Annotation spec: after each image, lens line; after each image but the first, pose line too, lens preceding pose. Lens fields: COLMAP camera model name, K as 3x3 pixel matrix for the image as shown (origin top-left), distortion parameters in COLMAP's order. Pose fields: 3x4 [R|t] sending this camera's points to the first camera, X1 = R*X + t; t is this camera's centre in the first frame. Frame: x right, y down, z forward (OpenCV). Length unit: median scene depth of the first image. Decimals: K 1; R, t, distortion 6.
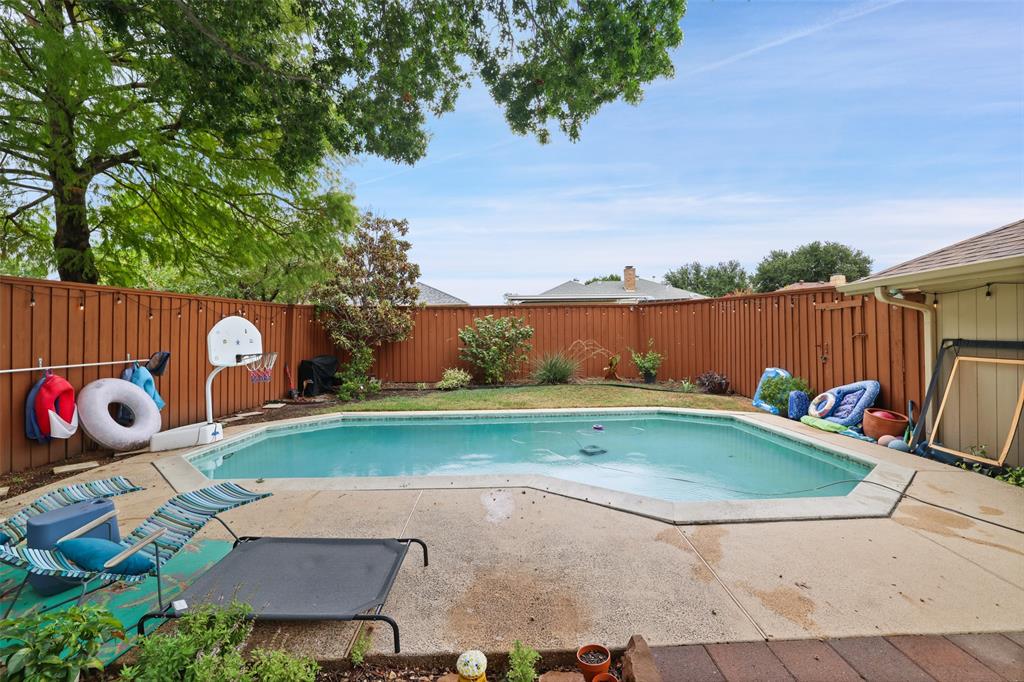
lens RADIAL K [[447.0, 0, 507.1], [0, 447.0, 336.5], [0, 0, 1]] dist [-0.022868, -0.000148]
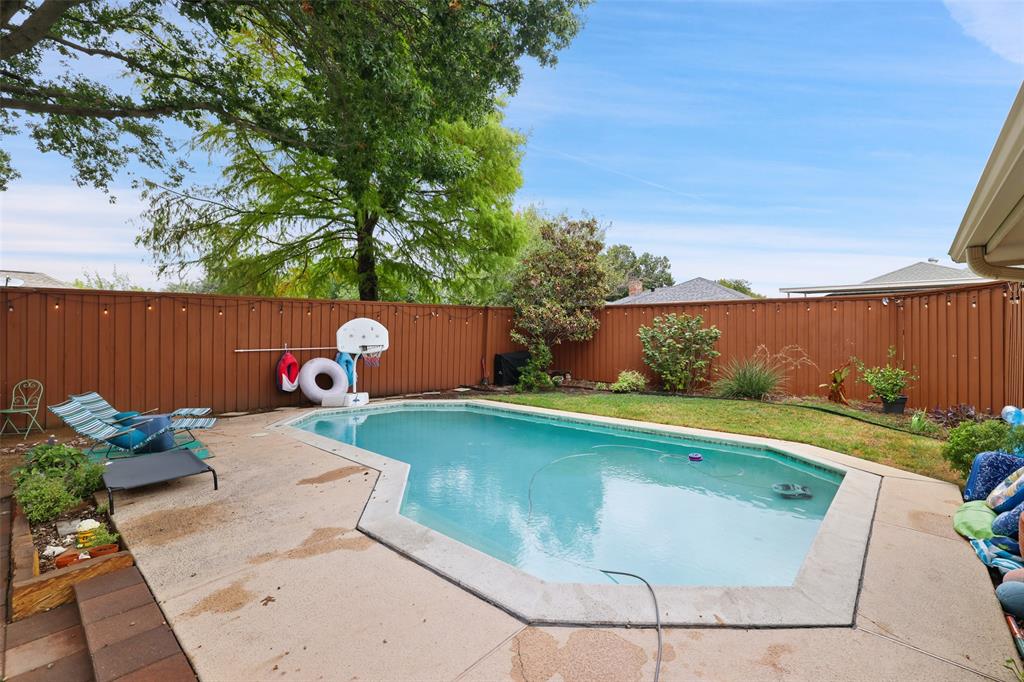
lens RADIAL K [[447.0, 0, 493.8], [0, 447.0, 332.4], [0, 0, 1]] dist [-0.022868, -0.000148]
pose [[0.731864, 0.015219, -0.681281, 0.650765], [-0.019114, 0.999816, 0.001802, -0.011146], [0.681183, 0.011703, 0.732020, 0.242373]]
